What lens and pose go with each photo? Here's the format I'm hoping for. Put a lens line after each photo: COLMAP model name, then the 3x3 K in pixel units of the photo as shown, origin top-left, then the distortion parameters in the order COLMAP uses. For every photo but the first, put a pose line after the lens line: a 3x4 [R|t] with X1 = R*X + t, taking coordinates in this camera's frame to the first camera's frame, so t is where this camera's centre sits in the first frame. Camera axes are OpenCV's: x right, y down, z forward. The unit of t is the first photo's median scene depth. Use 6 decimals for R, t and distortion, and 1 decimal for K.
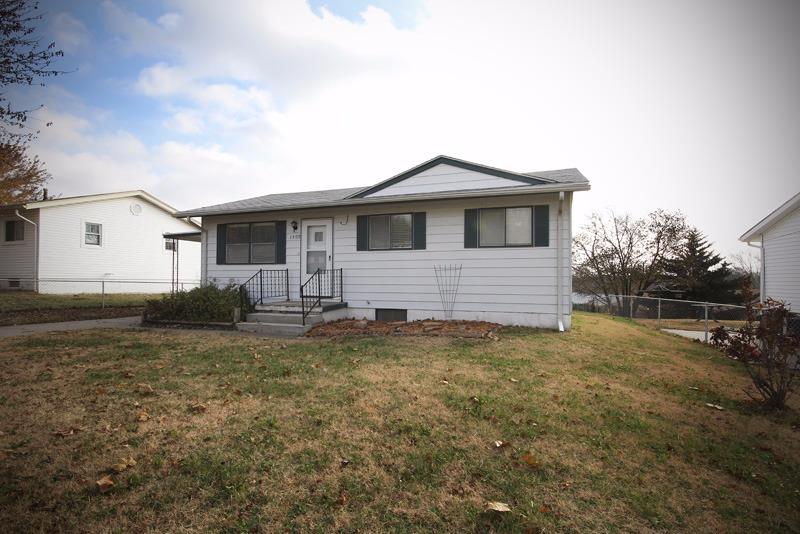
lens RADIAL K [[407.4, 0, 400.0], [0, 407.4, 280.1], [0, 0, 1]] dist [0.000192, 0.000003]
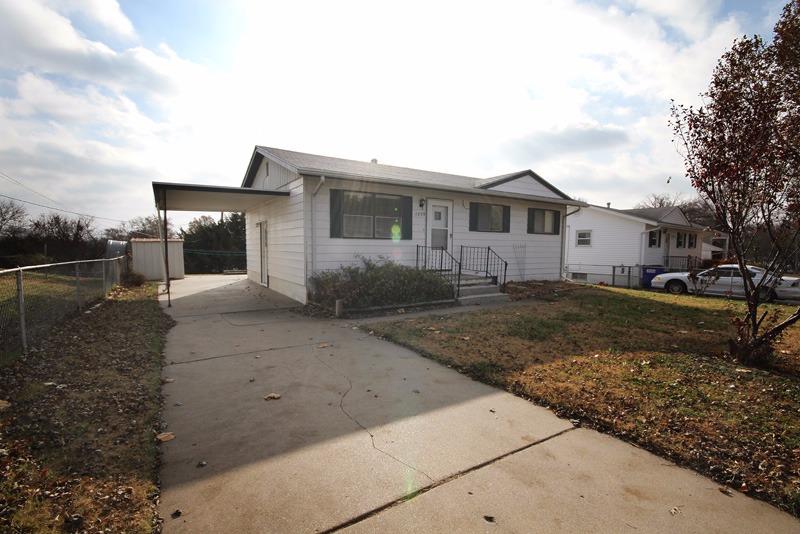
lens RADIAL K [[369.1, 0, 396.0], [0, 369.1, 273.6], [0, 0, 1]] dist [0.002387, -0.007928]
pose [[0.595046, -0.054329, 0.801853, -1.111302], [-0.002764, 0.997568, 0.069641, -0.020668], [-0.803687, -0.043655, 0.593449, 0.507093]]
